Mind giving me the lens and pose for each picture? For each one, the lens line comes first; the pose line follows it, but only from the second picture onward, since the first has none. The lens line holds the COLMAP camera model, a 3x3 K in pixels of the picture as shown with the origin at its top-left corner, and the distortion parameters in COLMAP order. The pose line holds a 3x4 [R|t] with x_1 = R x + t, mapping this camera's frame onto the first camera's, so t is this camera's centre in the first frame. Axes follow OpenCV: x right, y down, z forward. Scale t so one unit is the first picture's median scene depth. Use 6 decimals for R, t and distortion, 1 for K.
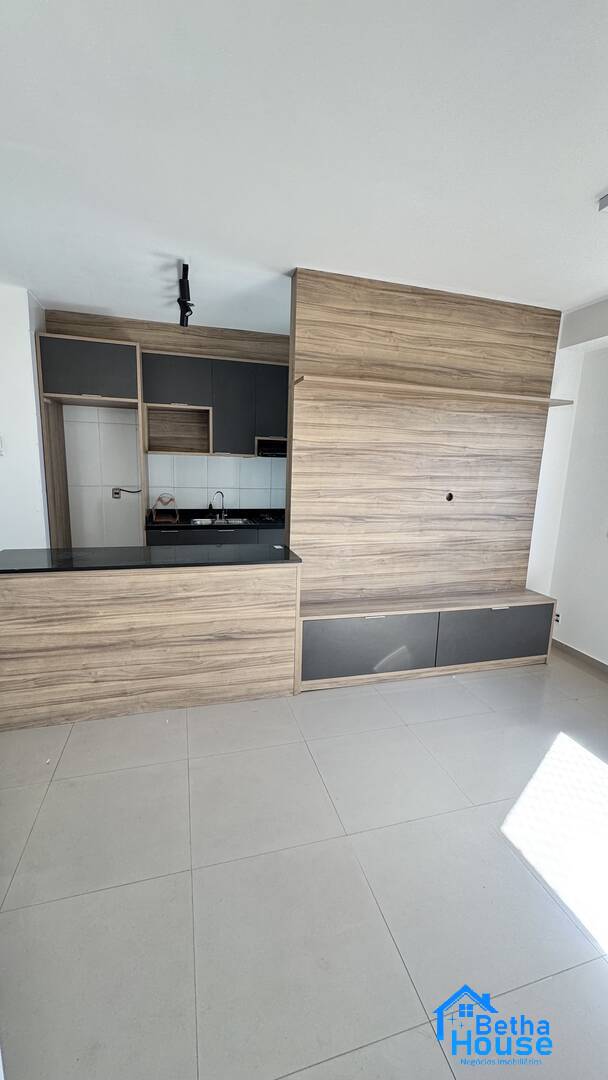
lens RADIAL K [[428.7, 0, 306.1], [0, 428.7, 540.1], [0, 0, 1]] dist [-0.002411, 0.000651]
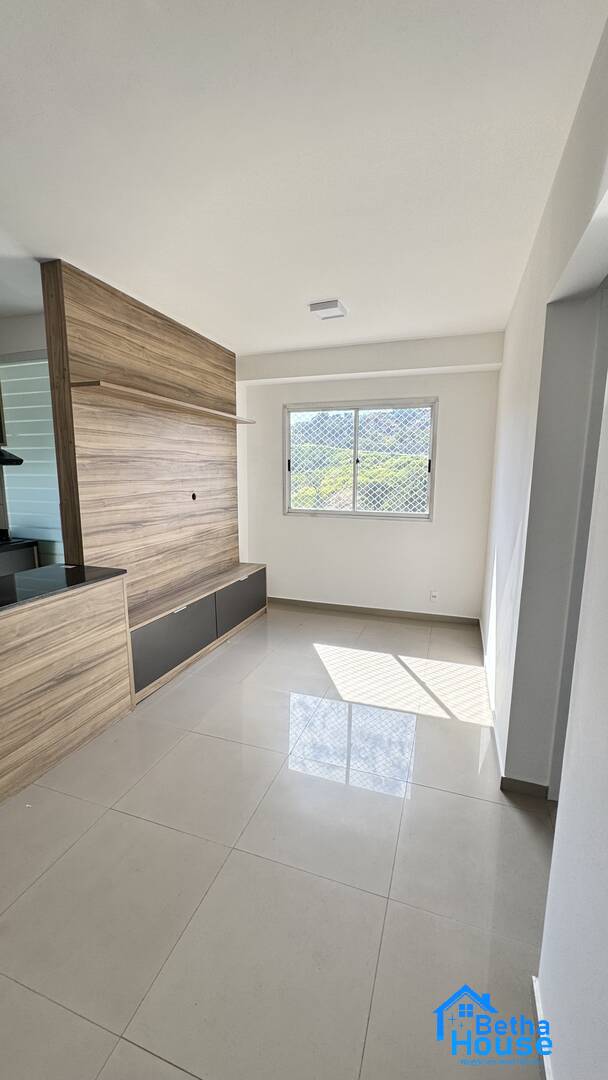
lens RADIAL K [[428.7, 0, 304.3], [0, 428.7, 539.9], [0, 0, 1]] dist [-0.002411, 0.000651]
pose [[0.580743, -0.157367, 0.798732, -0.460933], [0.160850, 0.983977, 0.076913, -0.026552], [-0.798038, 0.083809, 0.596750, 0.072775]]
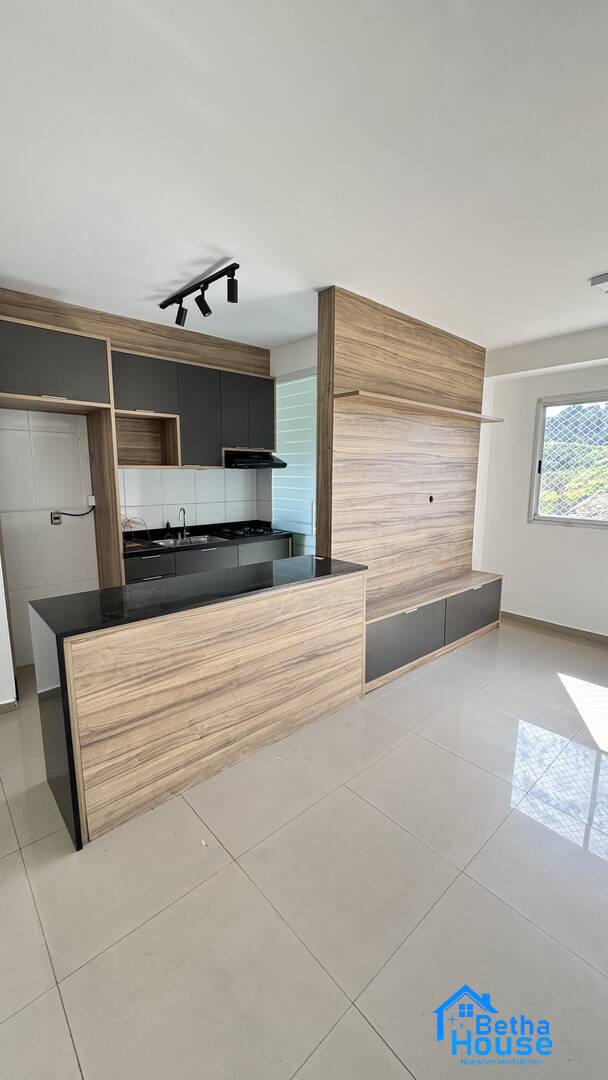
lens RADIAL K [[428.7, 0, 305.6], [0, 428.7, 539.7], [0, 0, 1]] dist [-0.002411, 0.000651]
pose [[0.900927, -0.095453, 0.423344, -0.490928], [0.102913, 0.994676, 0.005261, -0.033377], [-0.421593, 0.038828, 0.905954, 0.100246]]
